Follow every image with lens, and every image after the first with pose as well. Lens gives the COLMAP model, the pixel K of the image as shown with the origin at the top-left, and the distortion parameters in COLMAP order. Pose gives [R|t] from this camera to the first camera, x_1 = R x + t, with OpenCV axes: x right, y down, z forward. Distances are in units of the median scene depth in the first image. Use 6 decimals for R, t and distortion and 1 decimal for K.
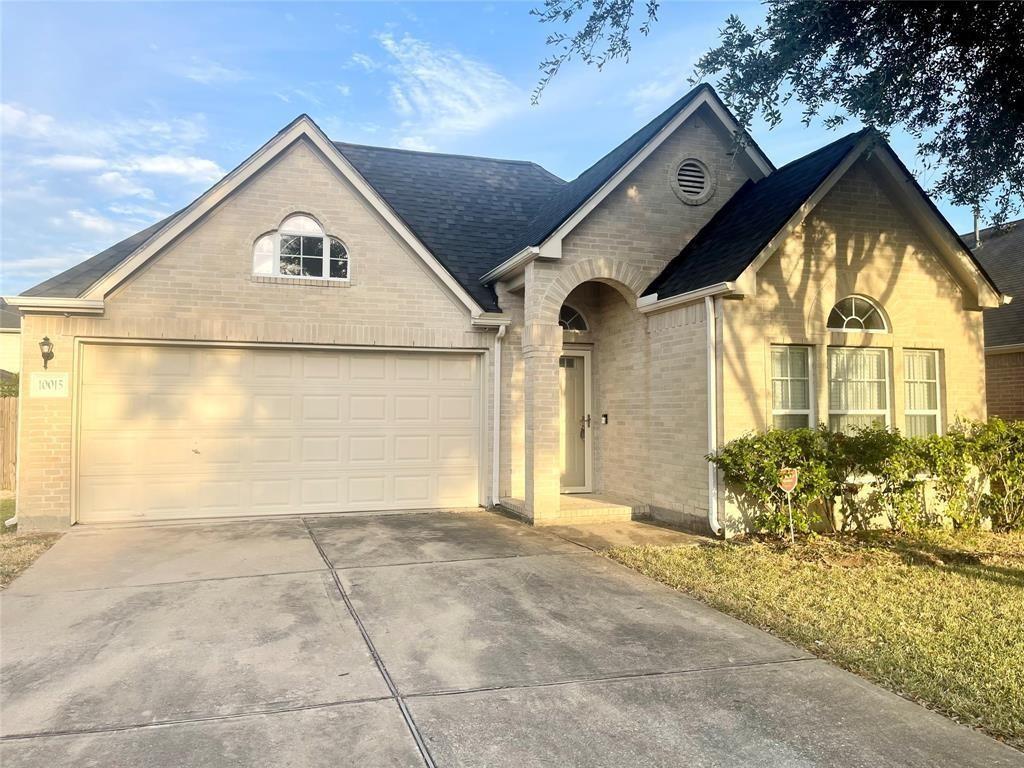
lens RADIAL K [[784.7, 0, 512.0], [0, 784.7, 384.0], [0, 0, 1]] dist [0.054234, -0.008555]
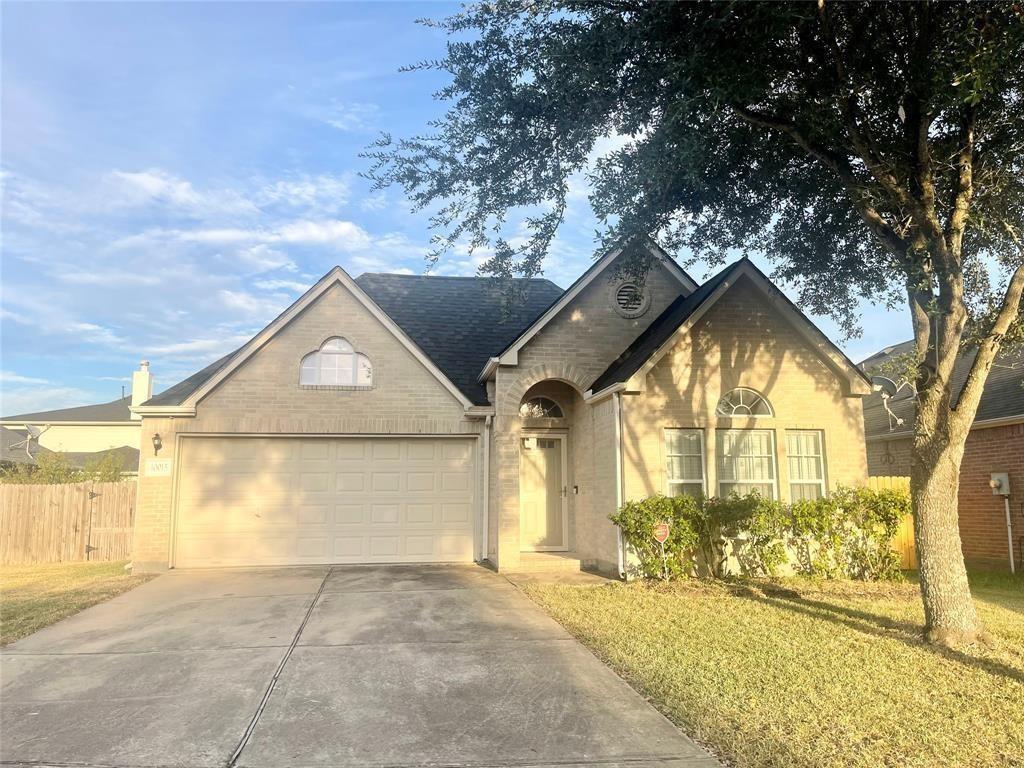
lens RADIAL K [[784.7, 0, 512.0], [0, 784.7, 384.0], [0, 0, 1]] dist [0.054234, -0.008555]
pose [[0.985196, -0.029224, -0.168925, 0.269895], [0.011787, 0.994579, -0.103314, 0.006610], [0.171028, 0.099793, 0.980199, -0.276872]]
